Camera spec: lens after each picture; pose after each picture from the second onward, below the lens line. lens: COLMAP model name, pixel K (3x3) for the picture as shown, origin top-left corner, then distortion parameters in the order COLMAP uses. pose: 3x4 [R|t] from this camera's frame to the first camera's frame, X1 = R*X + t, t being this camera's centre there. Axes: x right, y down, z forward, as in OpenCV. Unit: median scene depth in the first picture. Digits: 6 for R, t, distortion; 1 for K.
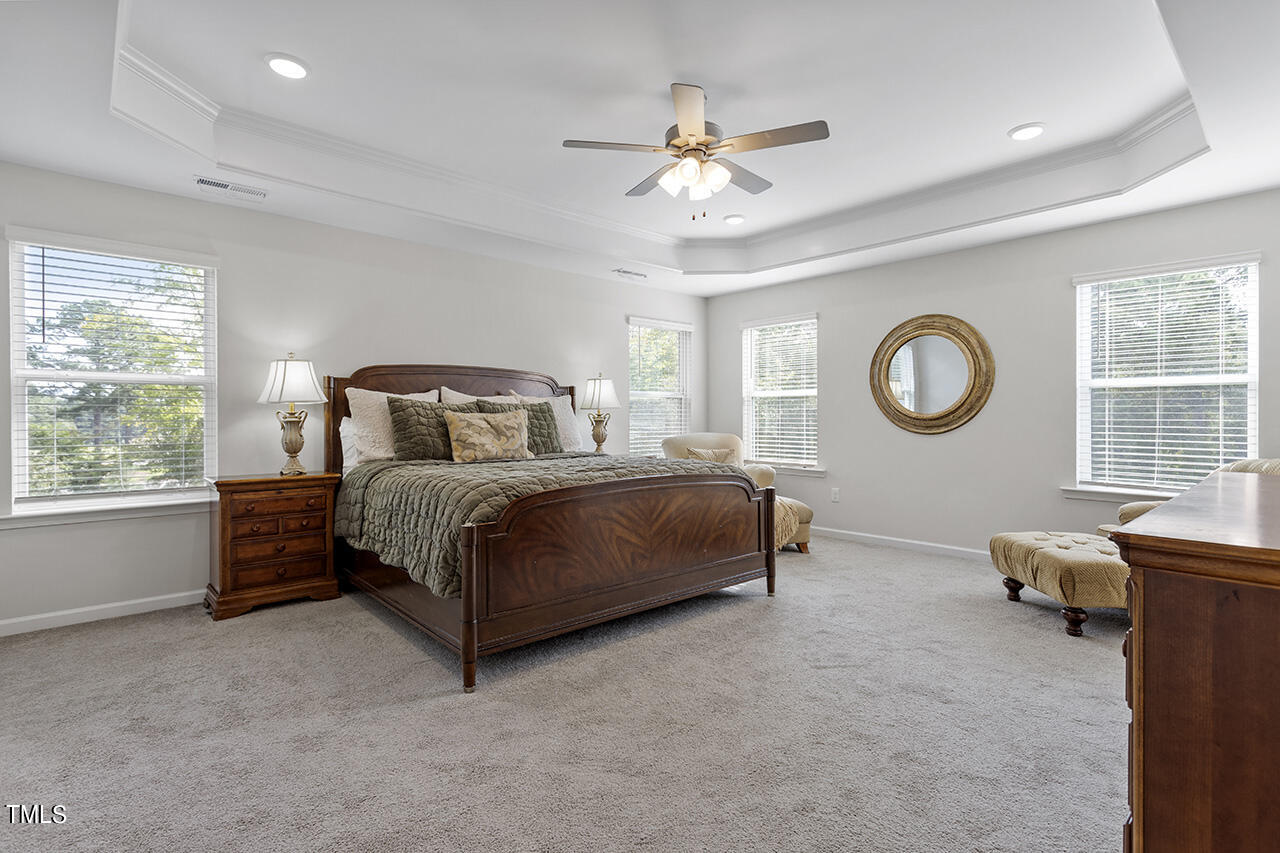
lens RADIAL K [[620.8, 0, 639.5], [0, 620.8, 417.7], [0, 0, 1]] dist [0.004598, -0.001737]
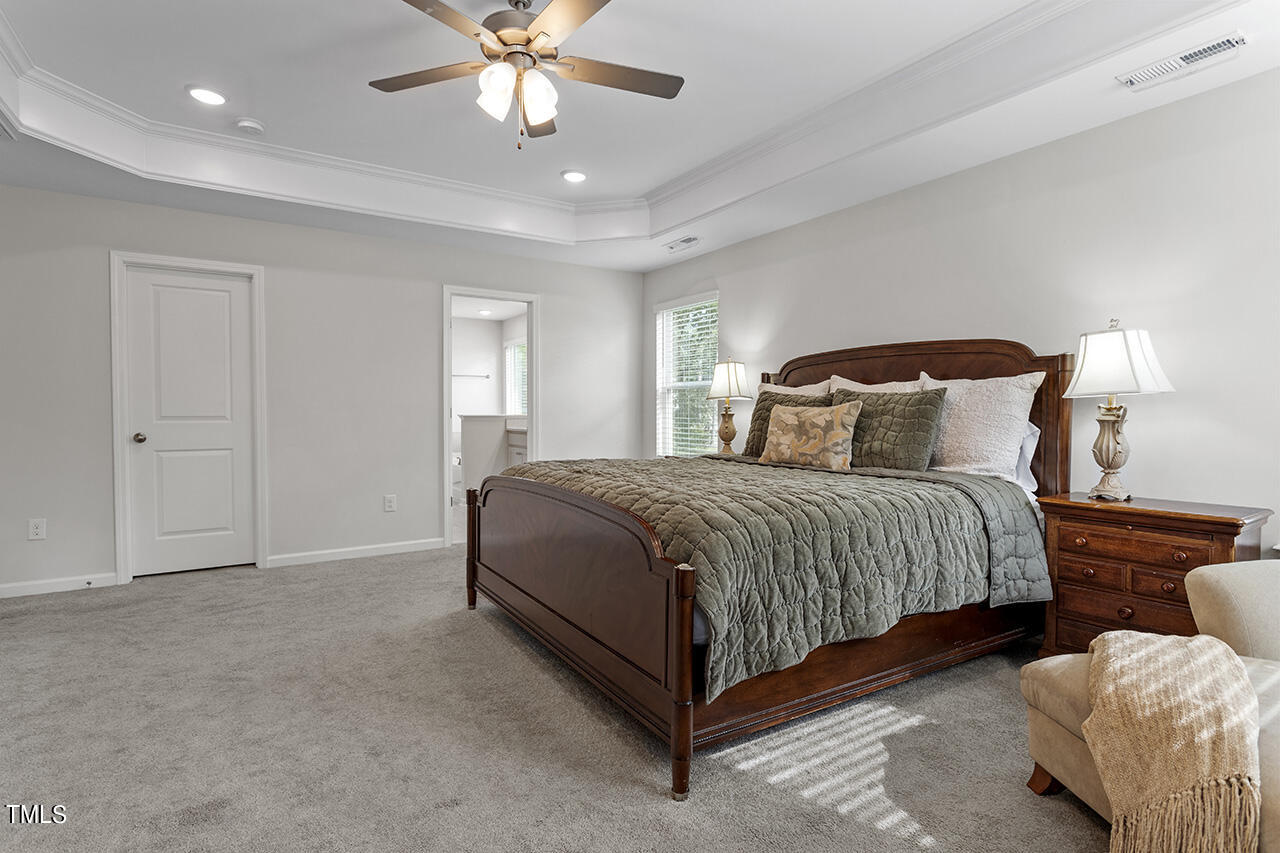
lens RADIAL K [[642.1, 0, 641.8], [0, 642.1, 425.0], [0, 0, 1]] dist [-0.004165, 0.000091]
pose [[-0.184087, 0.019018, -0.982726, 0.630140], [-0.012884, 0.999680, 0.021760, 0.001678], [0.982826, 0.016668, -0.183783, 0.981835]]
